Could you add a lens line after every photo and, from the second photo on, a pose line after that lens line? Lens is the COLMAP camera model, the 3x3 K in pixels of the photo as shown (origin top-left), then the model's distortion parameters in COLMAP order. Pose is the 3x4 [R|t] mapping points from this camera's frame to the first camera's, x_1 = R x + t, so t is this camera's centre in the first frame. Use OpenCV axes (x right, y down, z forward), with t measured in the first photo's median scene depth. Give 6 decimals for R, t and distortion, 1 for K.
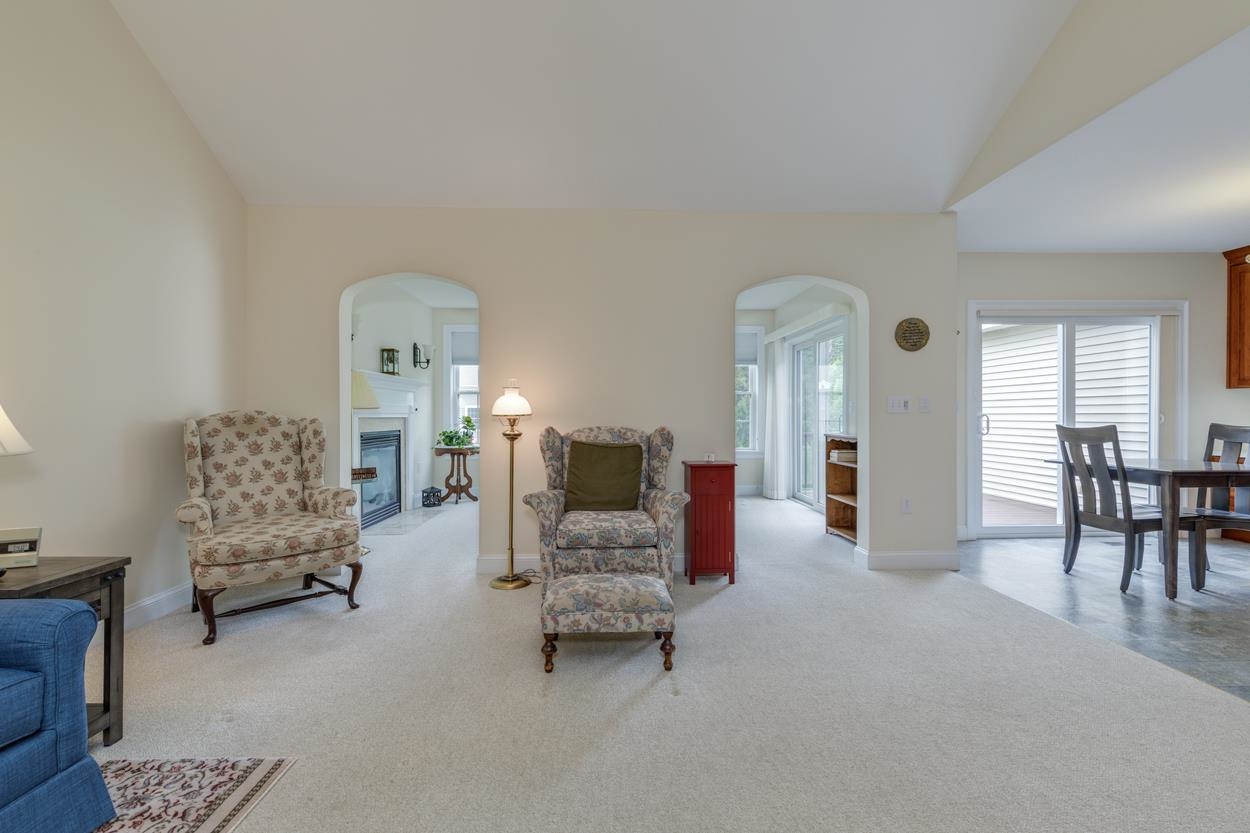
lens RADIAL K [[557.8, 0, 619.9], [0, 557.8, 418.4], [0, 0, 1]] dist [0.001709, -0.000603]
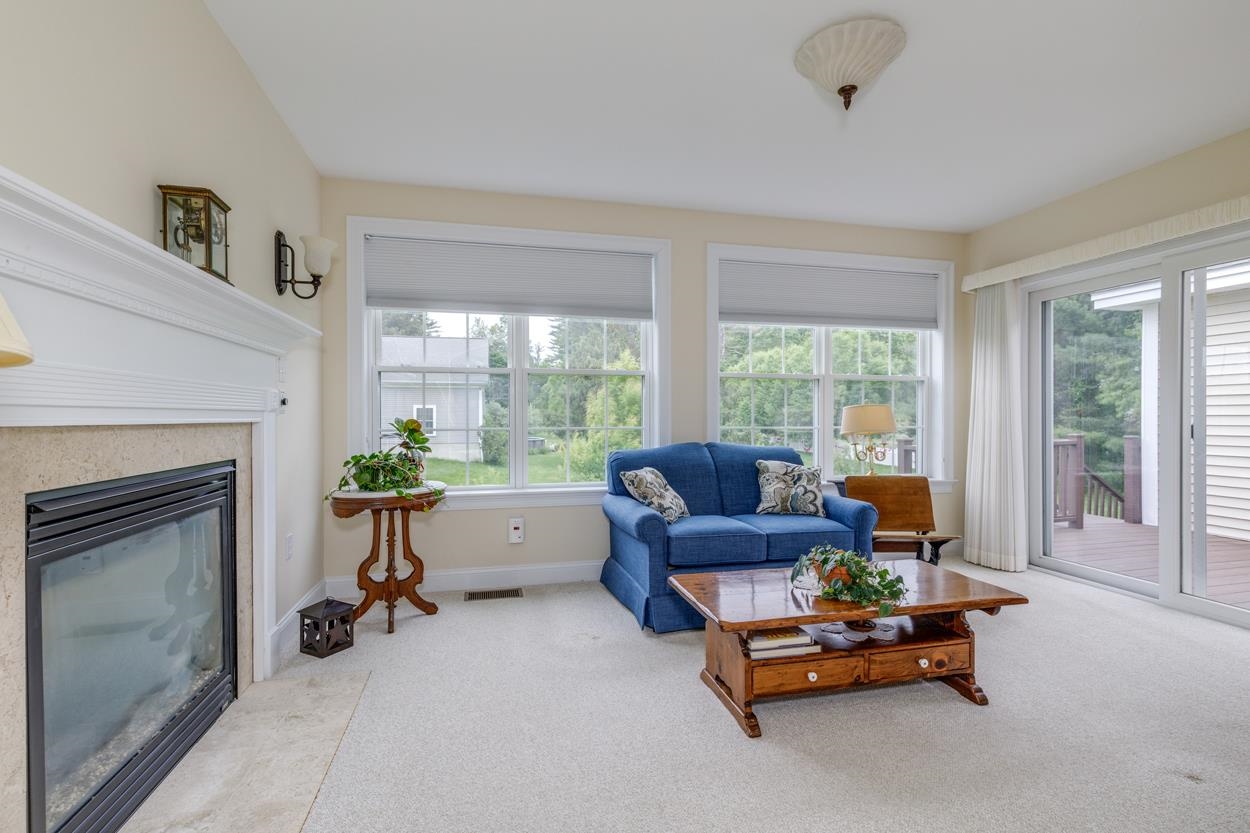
lens RADIAL K [[557.8, 0, 619.9], [0, 557.8, 418.4], [0, 0, 1]] dist [0.001709, -0.000603]
pose [[0.977105, -0.000574, 0.212755, -0.427570], [0.001425, 0.999992, -0.003846, -0.004874], [-0.212751, 0.004061, 0.977098, 1.115463]]
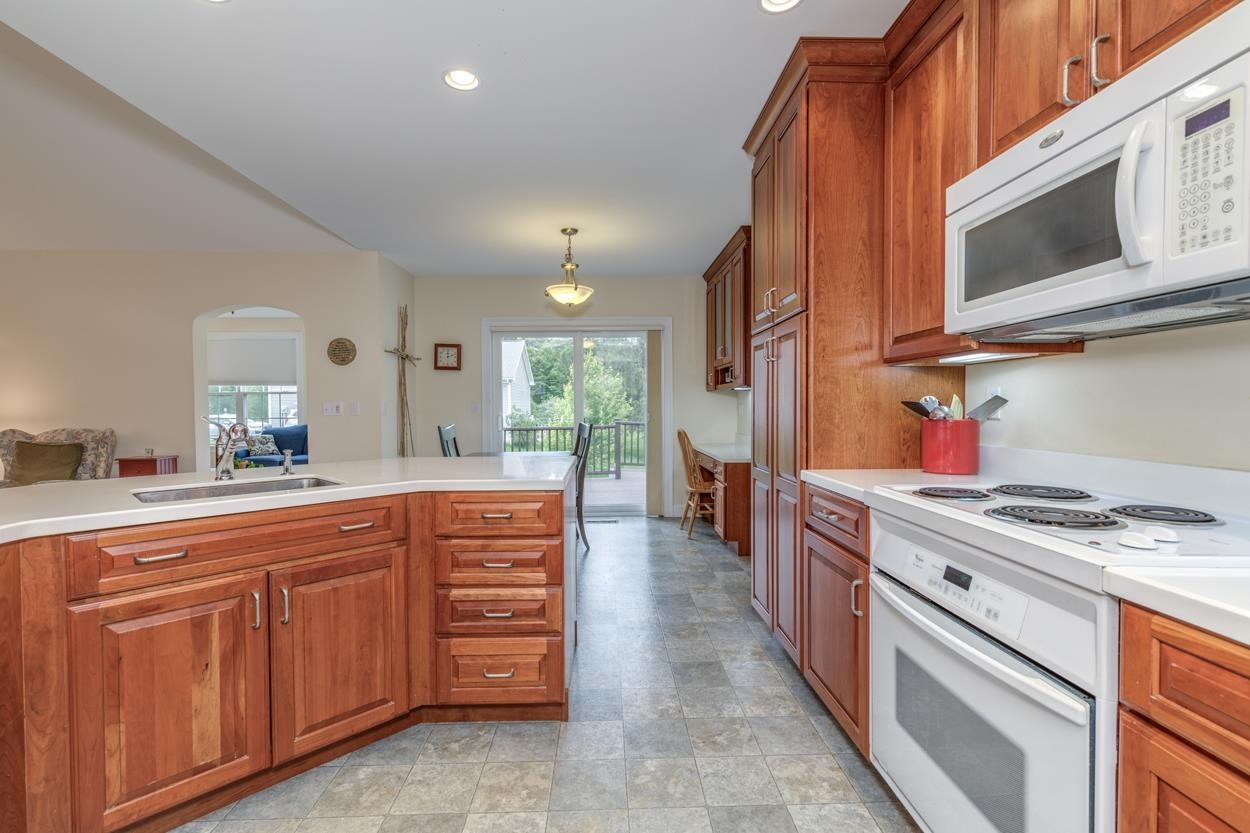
lens RADIAL K [[557.8, 0, 619.9], [0, 557.8, 418.4], [0, 0, 1]] dist [0.001709, -0.000603]
pose [[0.999985, -0.004544, 0.002893, 1.222264], [0.004498, 0.999864, 0.015878, -0.022244], [-0.002964, -0.015865, 0.999870, -0.254383]]
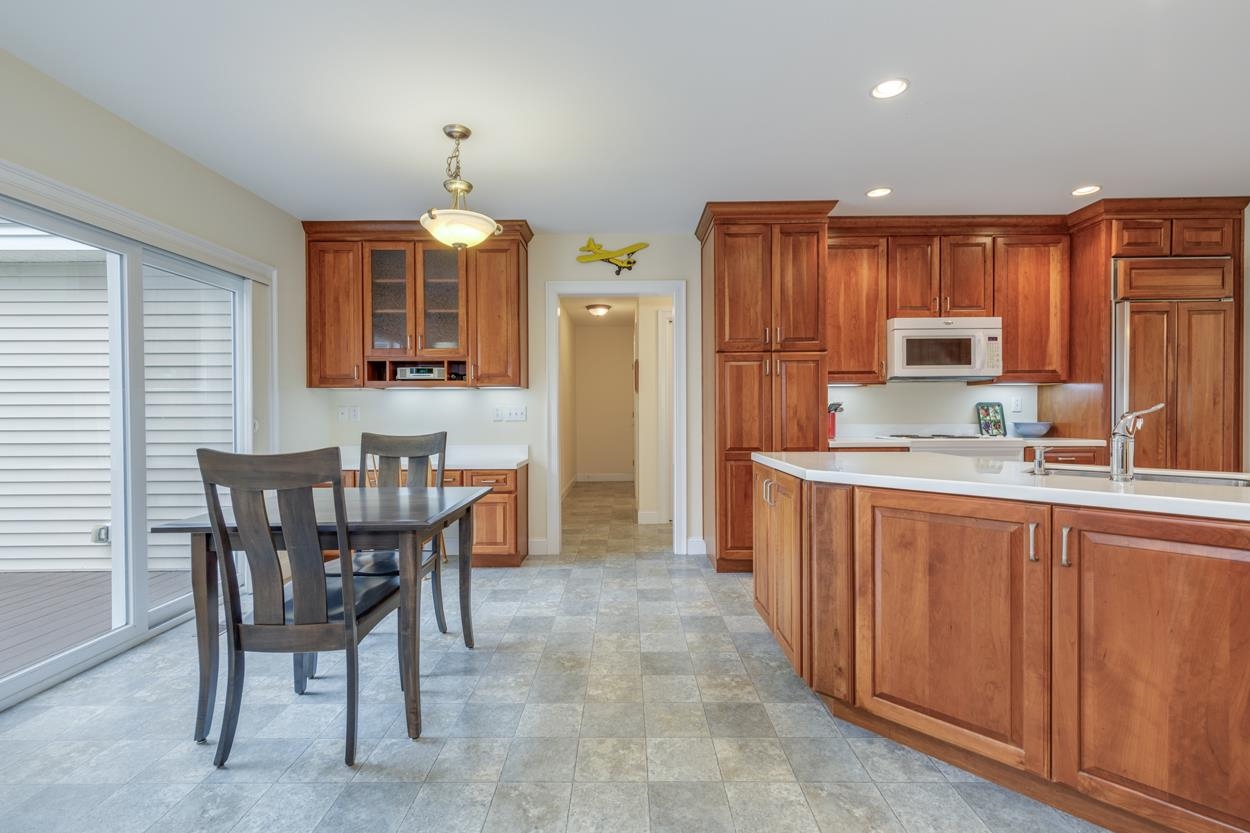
lens RADIAL K [[557.8, 0, 619.9], [0, 557.8, 418.4], [0, 0, 1]] dist [0.001709, -0.000603]
pose [[0.036895, -0.011551, 0.999252, 0.369887], [0.010648, 0.999881, 0.011165, -0.016261], [-0.999262, 0.010228, 0.037013, 0.685127]]
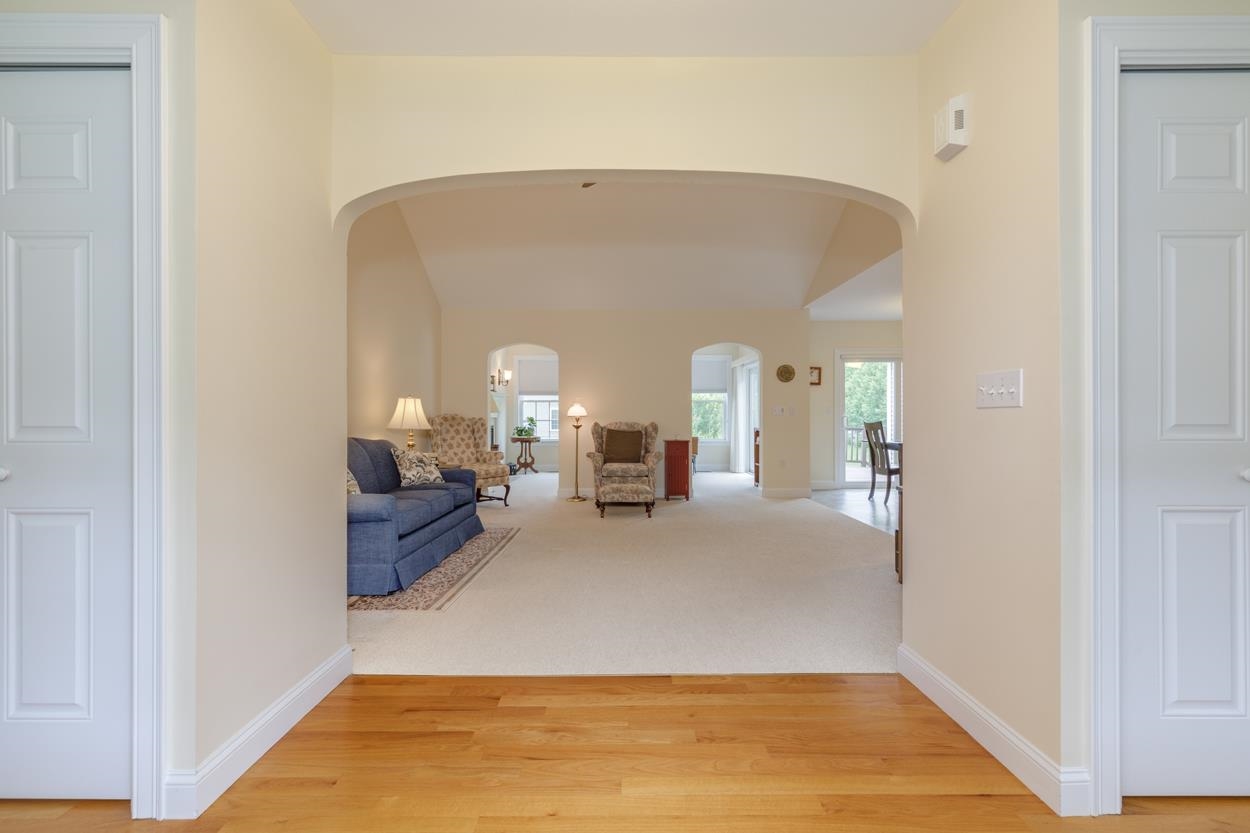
lens RADIAL K [[535.1, 0, 615.3], [0, 535.1, 416.9], [0, 0, 1]] dist [0.000050, -0.000123]
pose [[0.999302, 0.000473, -0.037360, 0.014127], [-0.000628, 0.999991, -0.004135, 0.004955], [0.037357, 0.004156, 0.999293, -0.896180]]
